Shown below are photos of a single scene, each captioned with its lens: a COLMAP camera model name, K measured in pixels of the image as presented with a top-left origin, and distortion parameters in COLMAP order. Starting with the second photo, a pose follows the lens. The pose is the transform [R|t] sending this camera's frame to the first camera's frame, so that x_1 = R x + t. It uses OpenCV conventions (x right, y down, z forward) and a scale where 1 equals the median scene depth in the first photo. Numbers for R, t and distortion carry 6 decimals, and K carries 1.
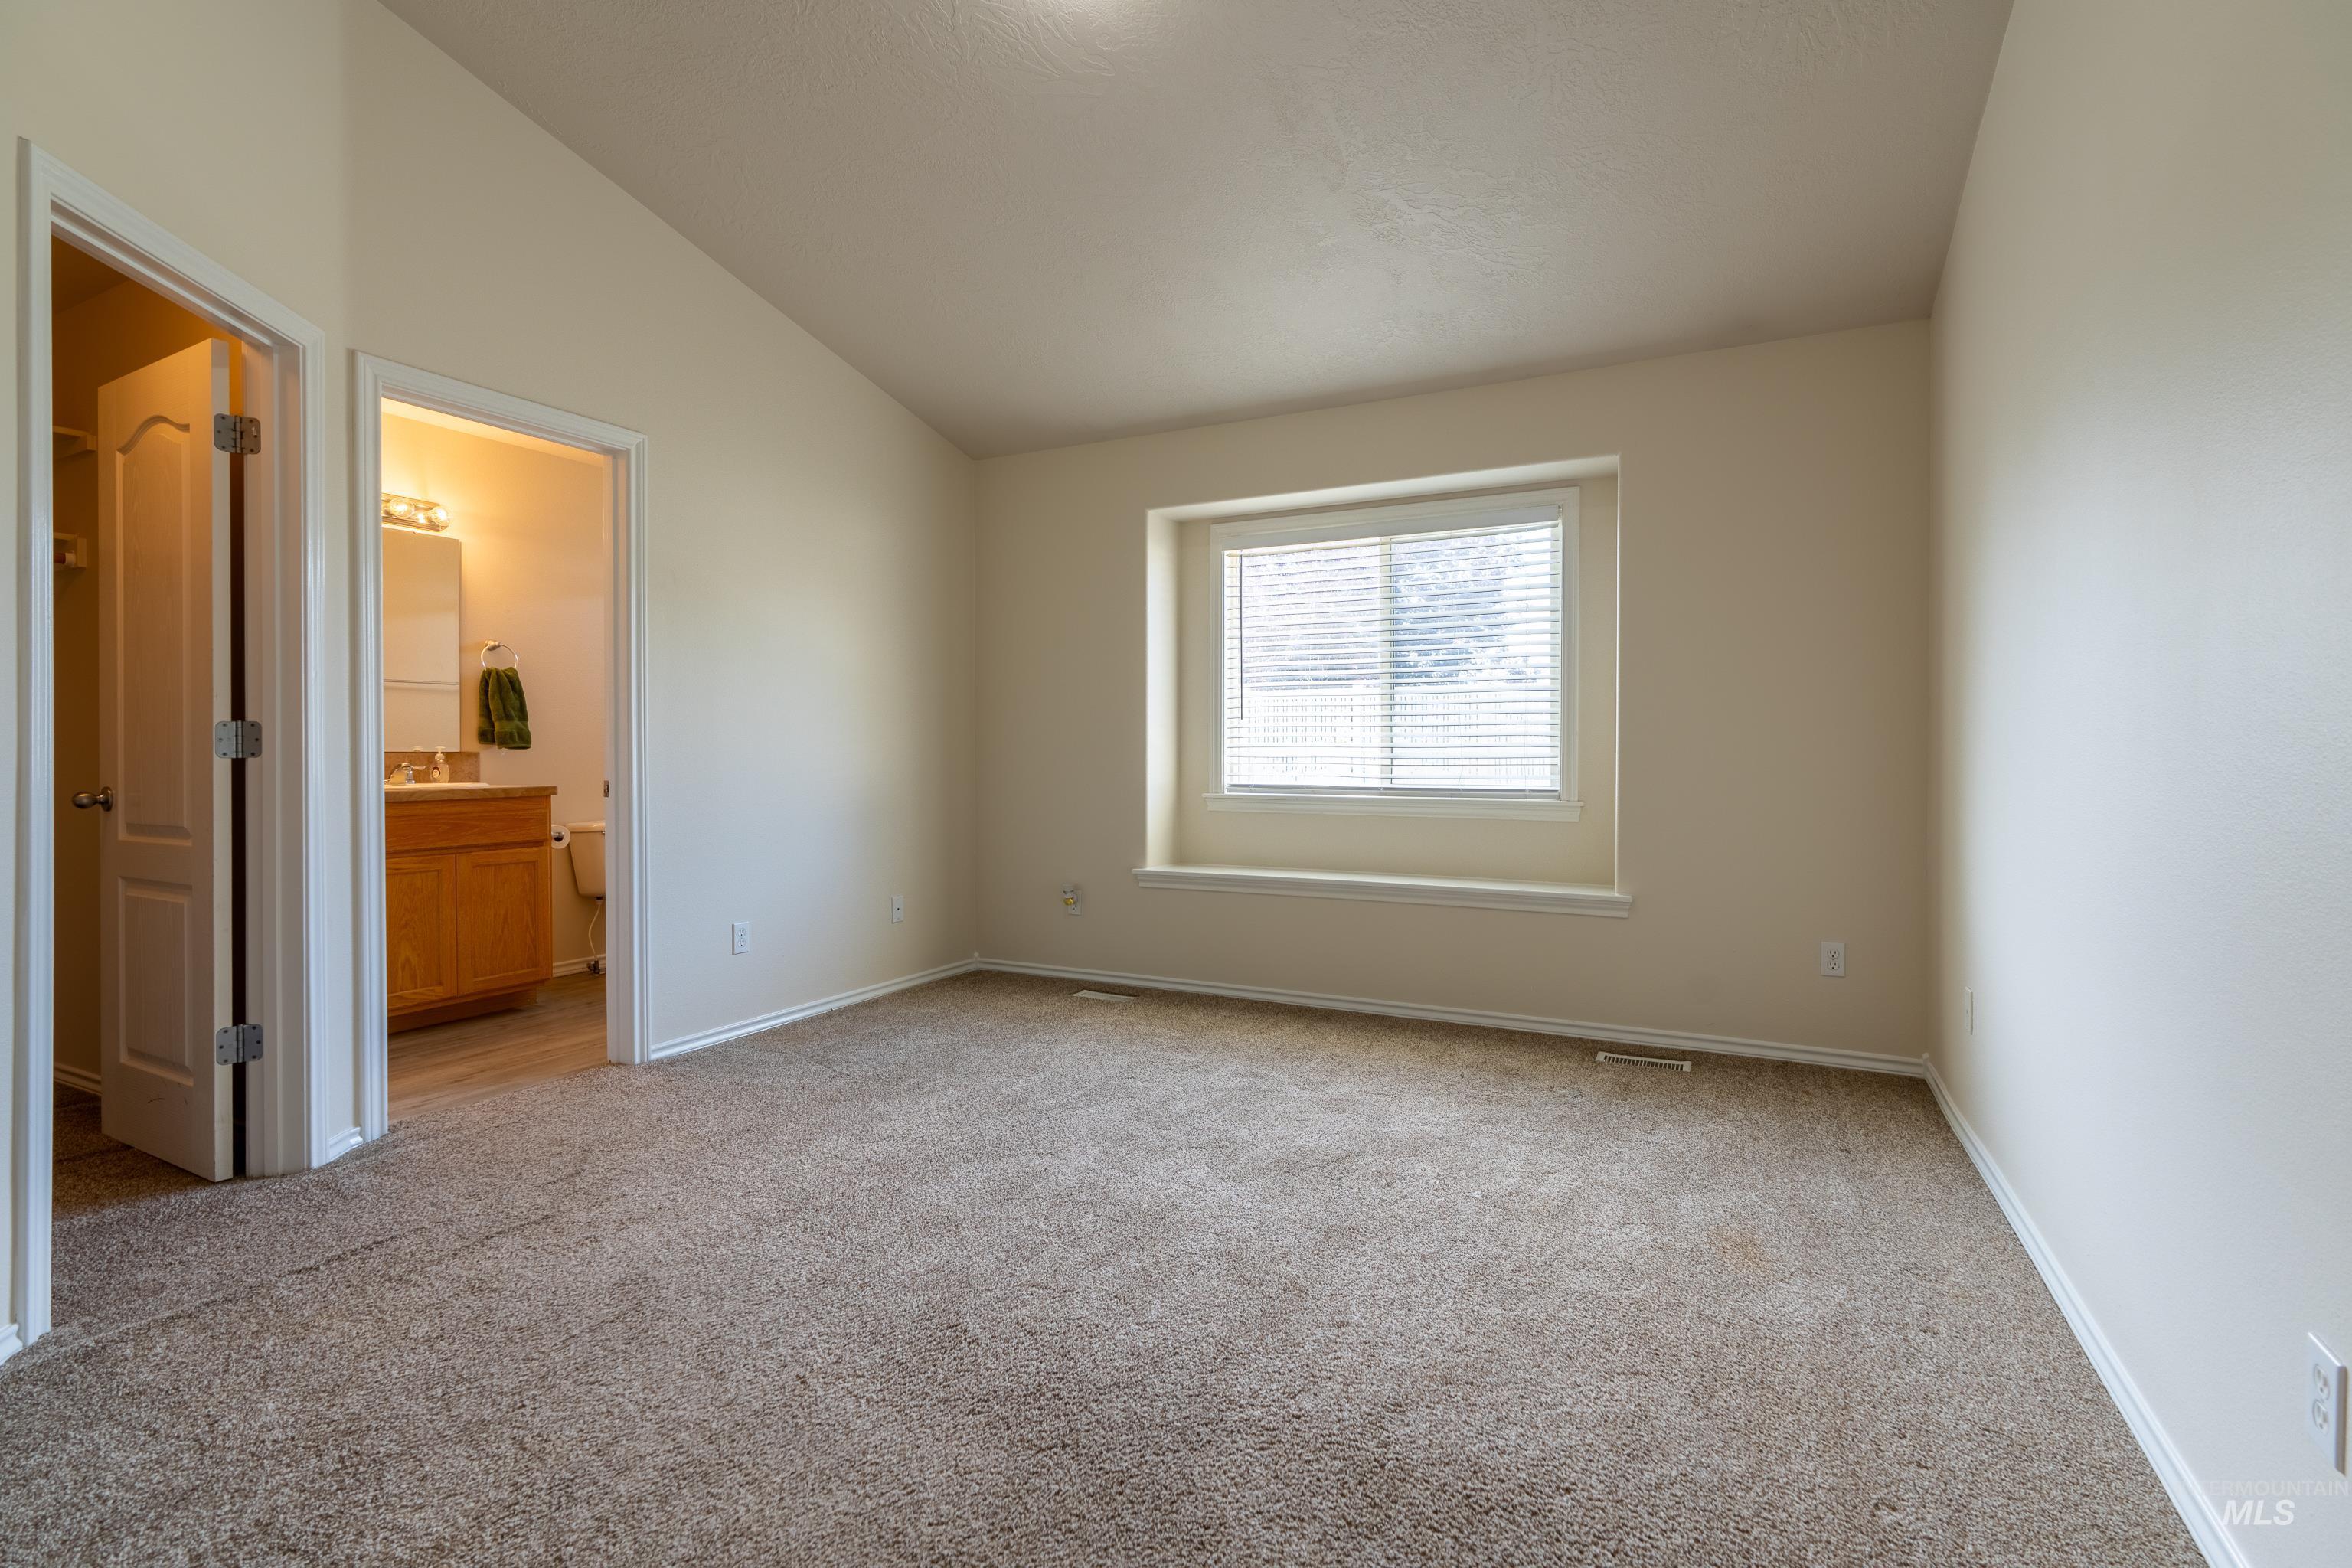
lens RADIAL K [[1061.9, 0, 1185.3], [0, 1061.9, 785.6], [0, 0, 1]] dist [-0.000840, 0.001562]
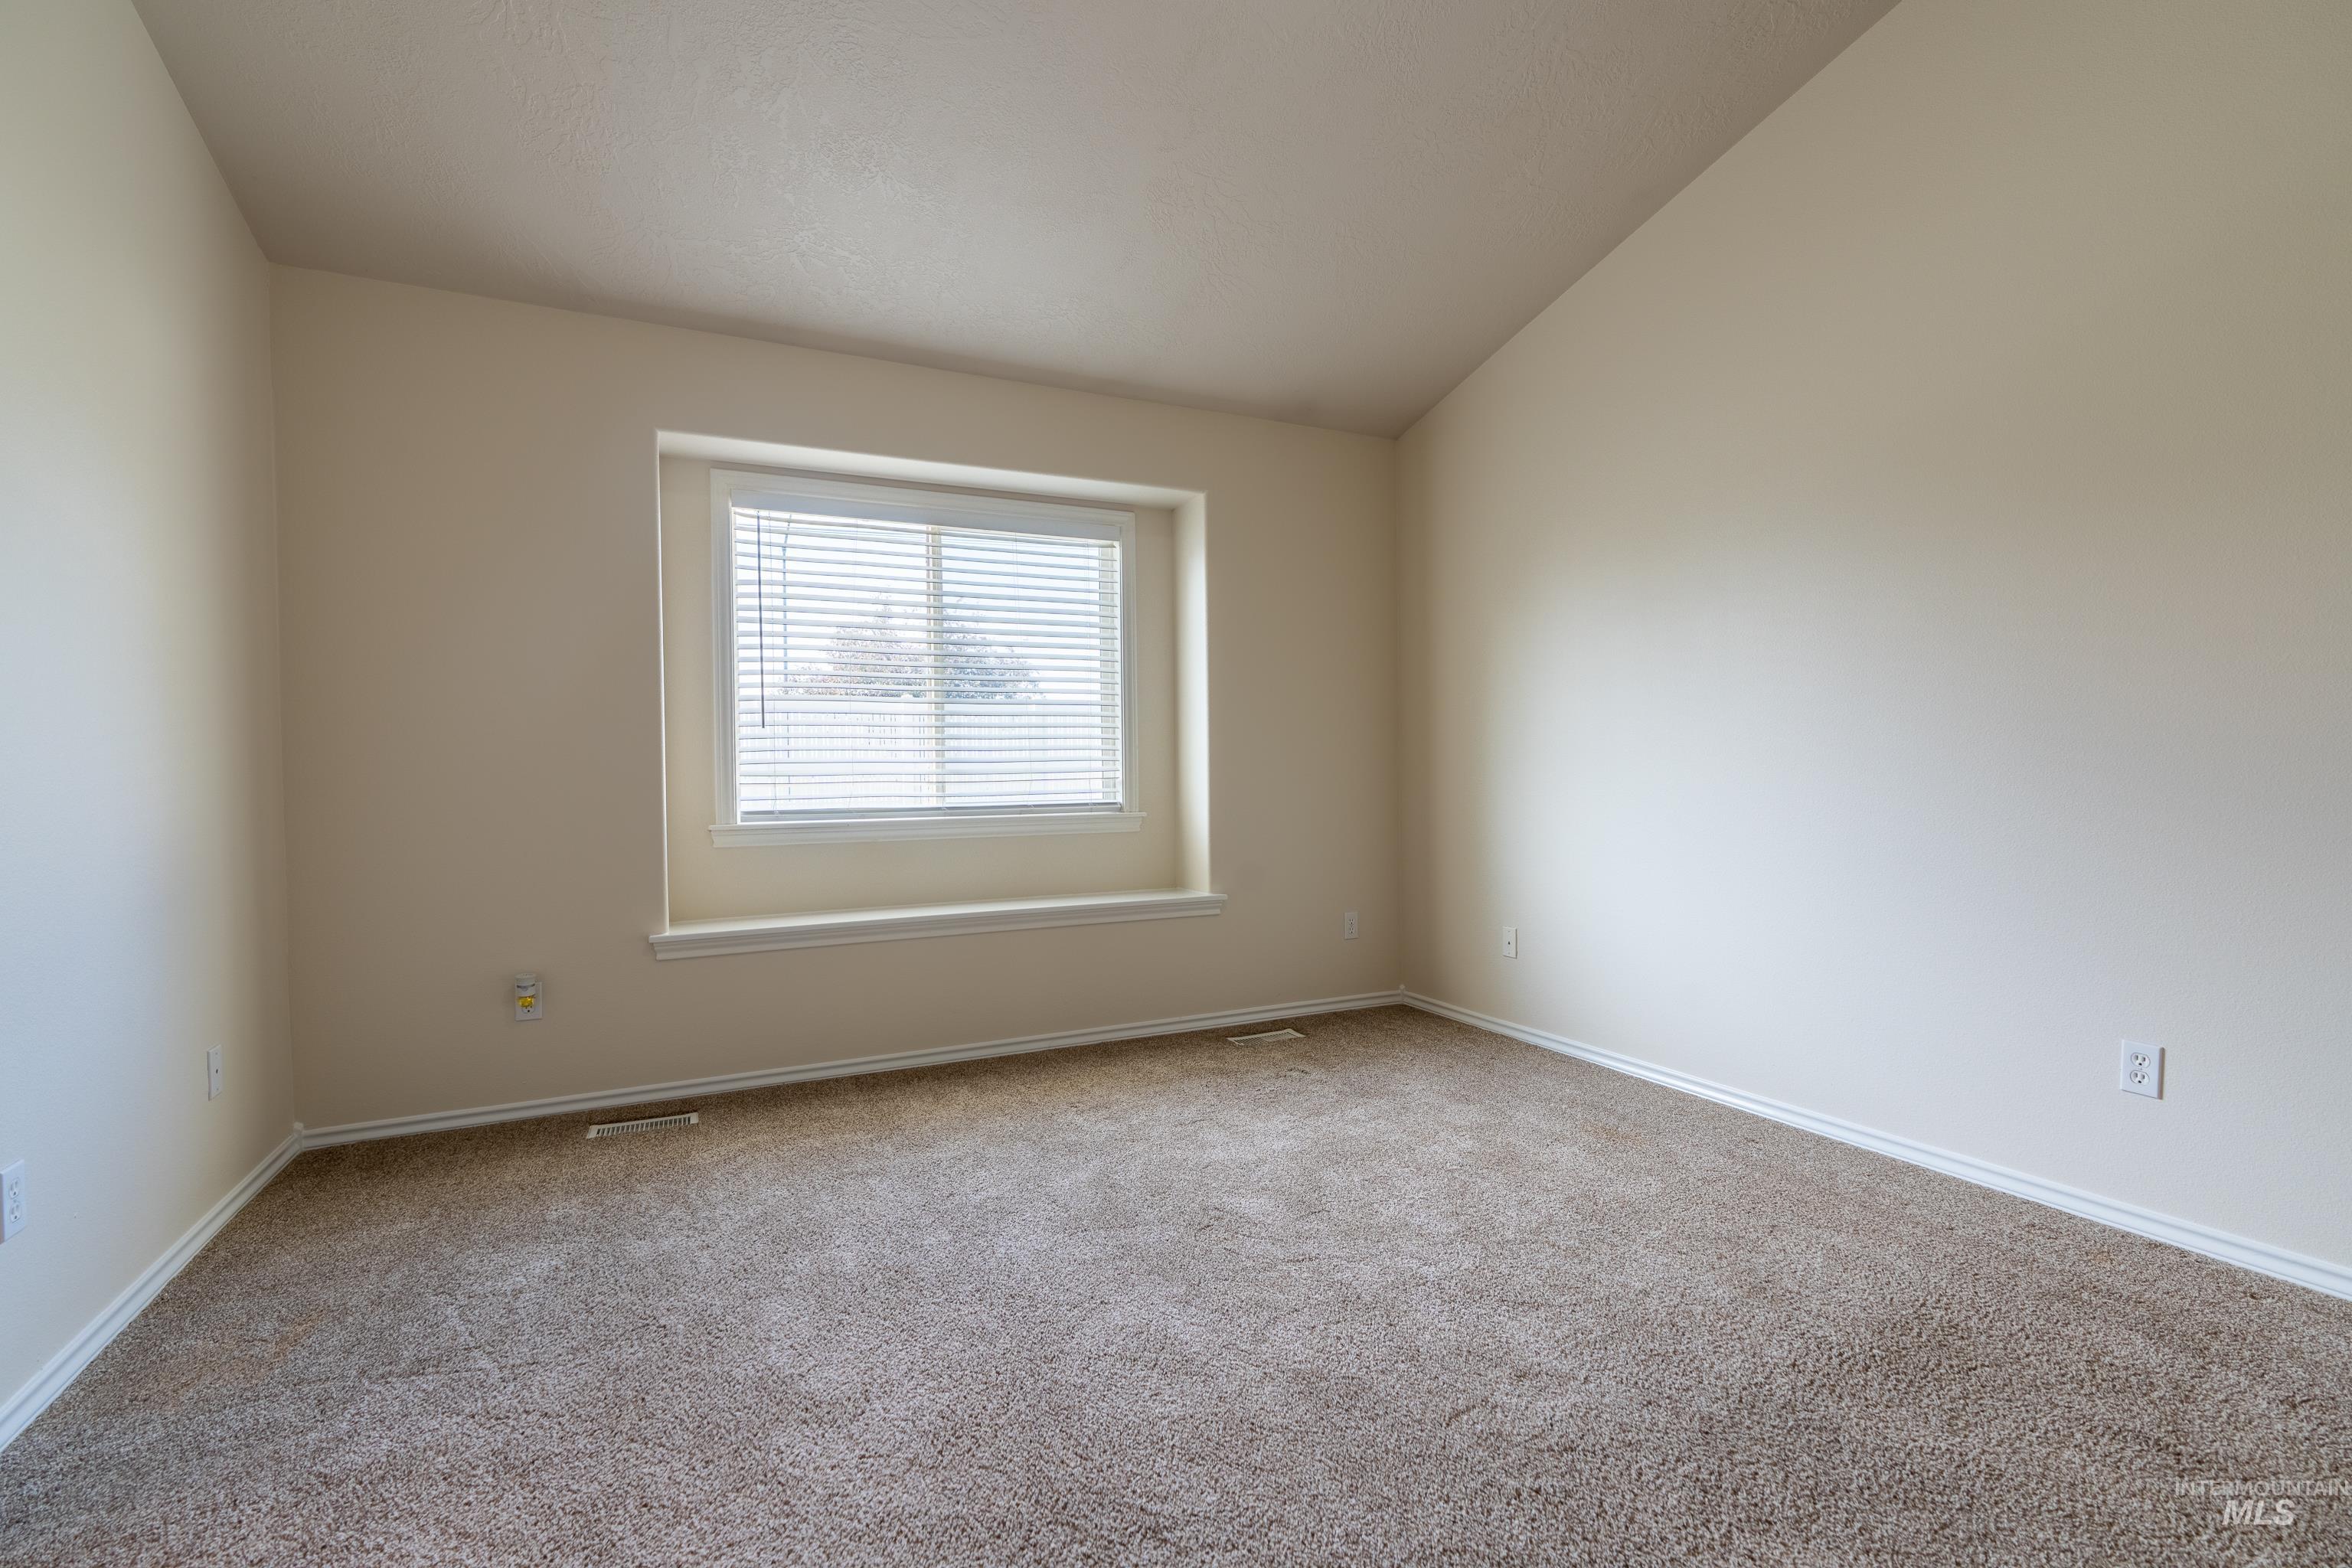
lens RADIAL K [[1059.0, 0, 1186.1], [0, 1059.0, 810.1], [0, 0, 1]] dist [0.000279, 0.000222]
pose [[0.598627, -0.038933, 0.800081, -0.399244], [0.034335, 0.999147, 0.022930, -0.009106], [-0.800292, 0.013744, 0.599453, 0.297532]]
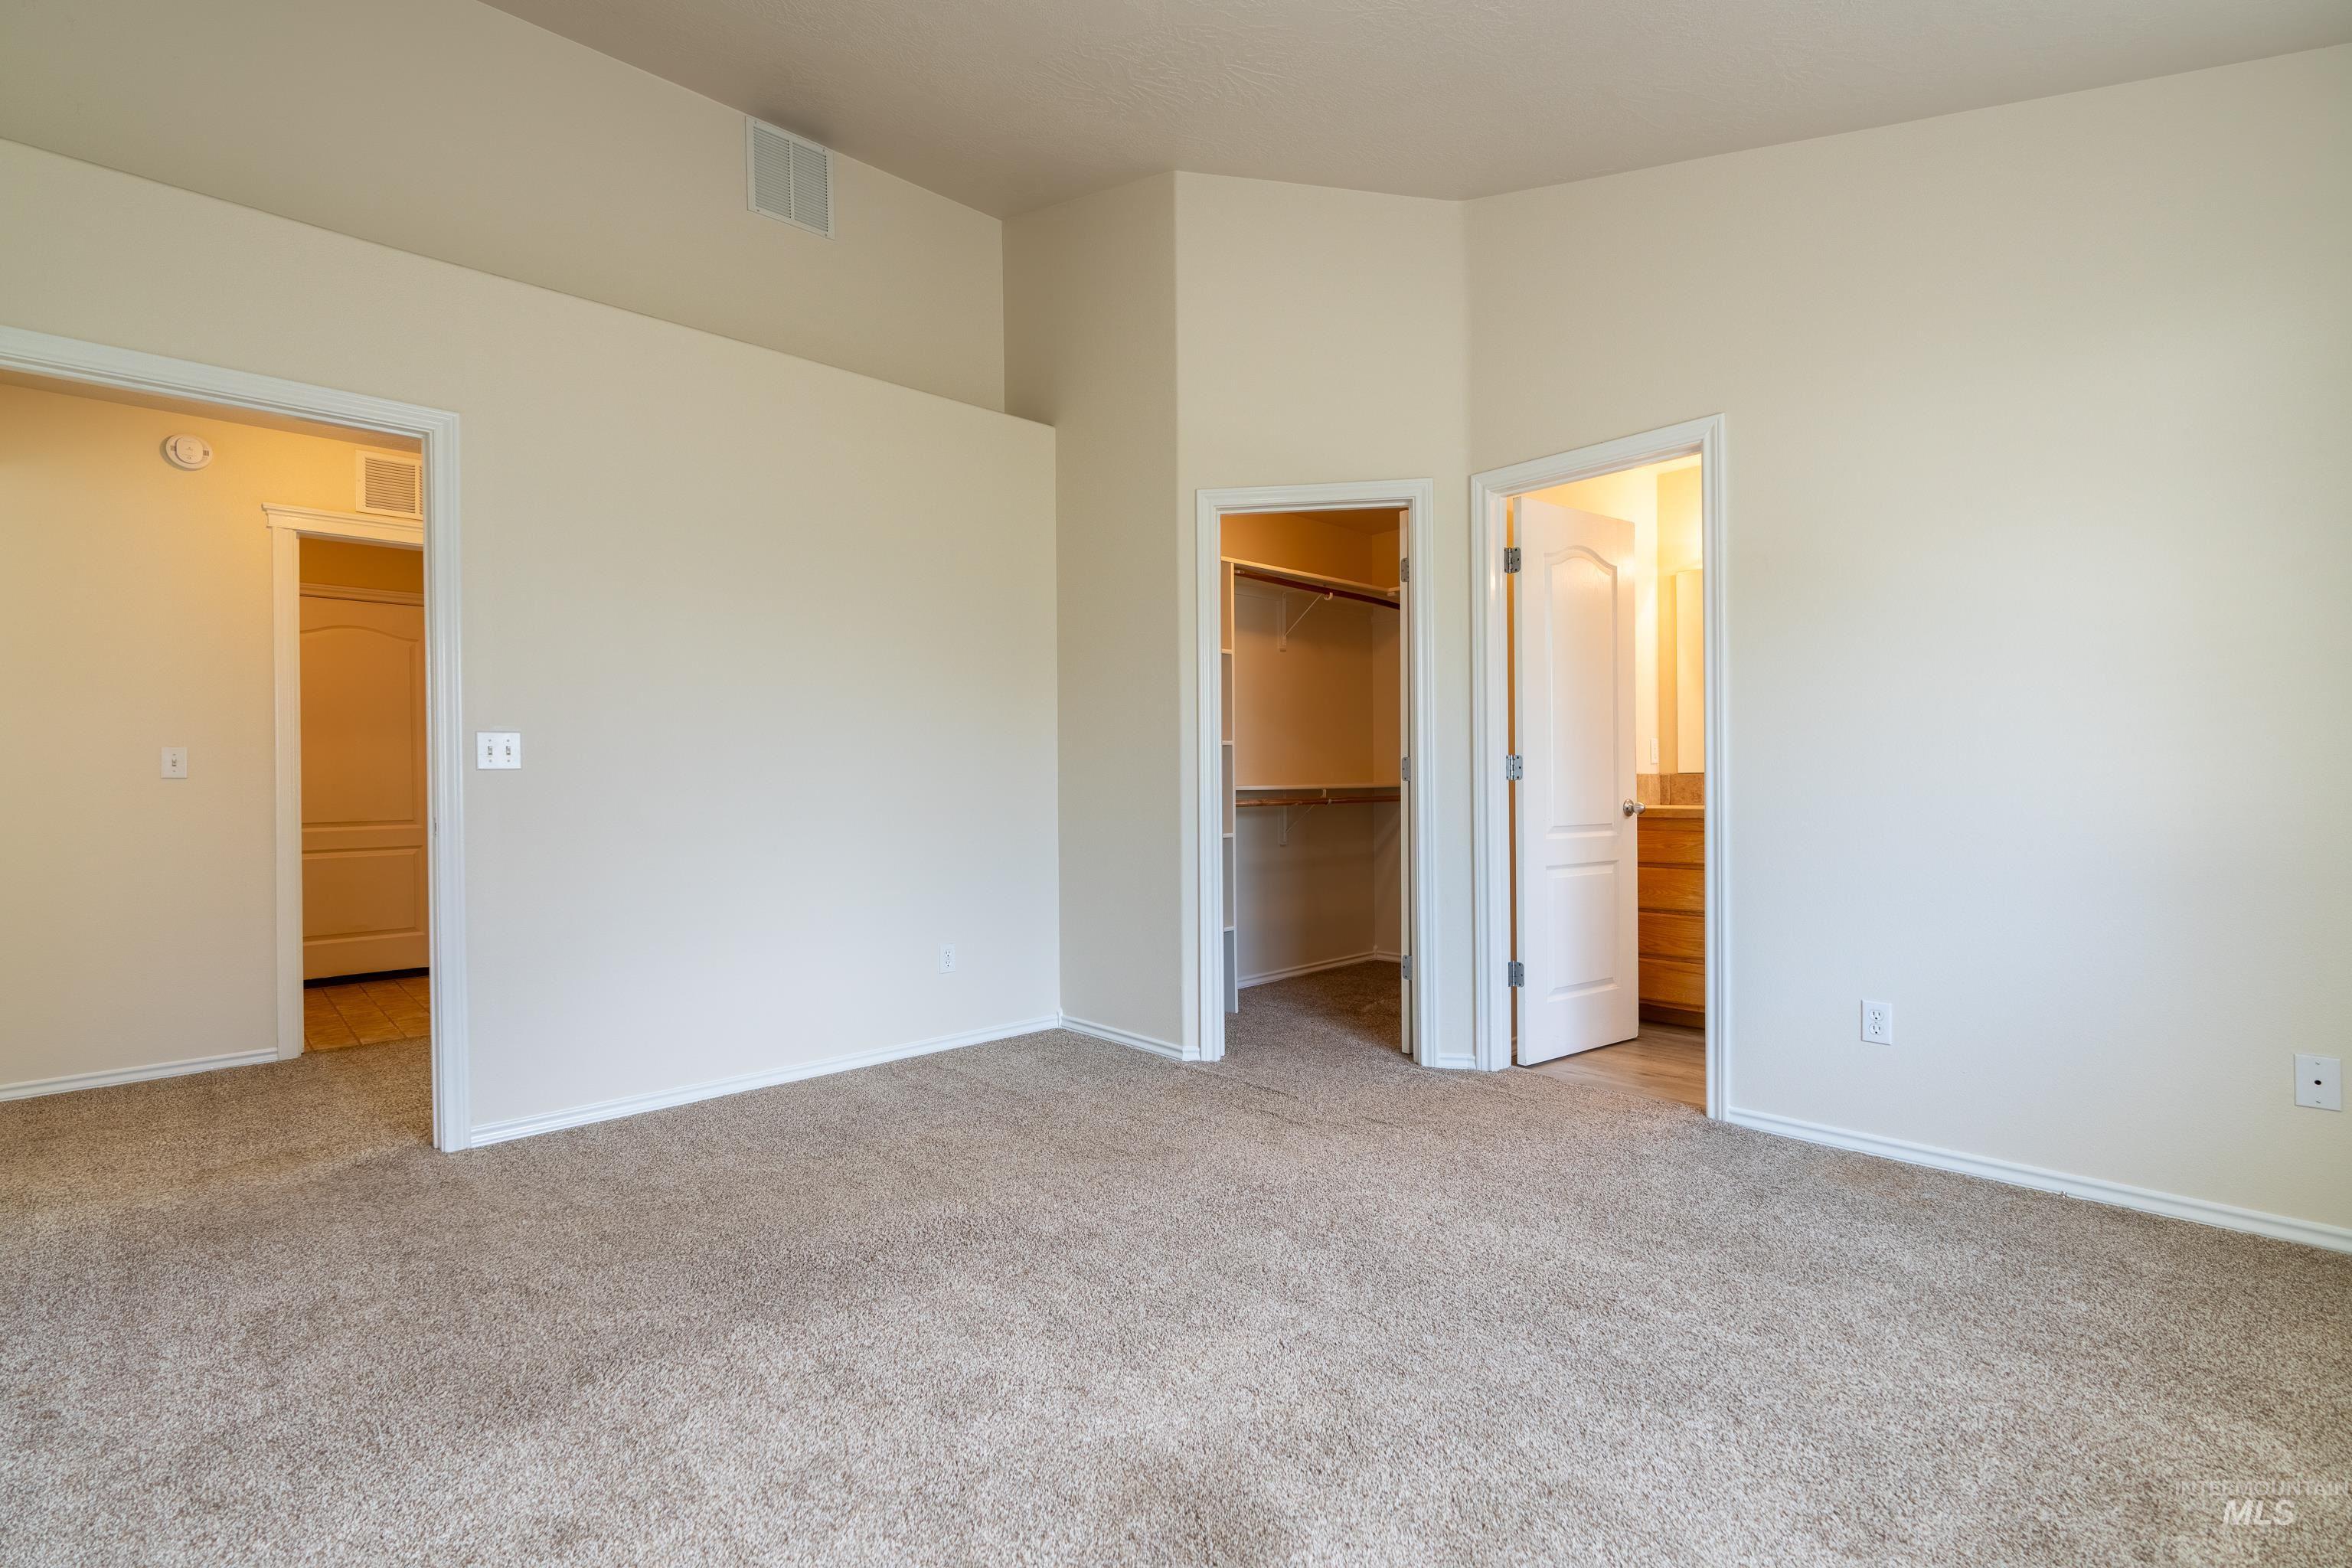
lens RADIAL K [[1076.4, 0, 1161.5], [0, 1076.4, 774.5], [0, 0, 1]] dist [-0.001070, 0.001660]
pose [[-0.323821, 0.003744, -0.946111, 0.372065], [-0.024514, 0.999623, 0.012346, -0.019570], [0.945801, 0.027191, -0.323607, 0.655076]]
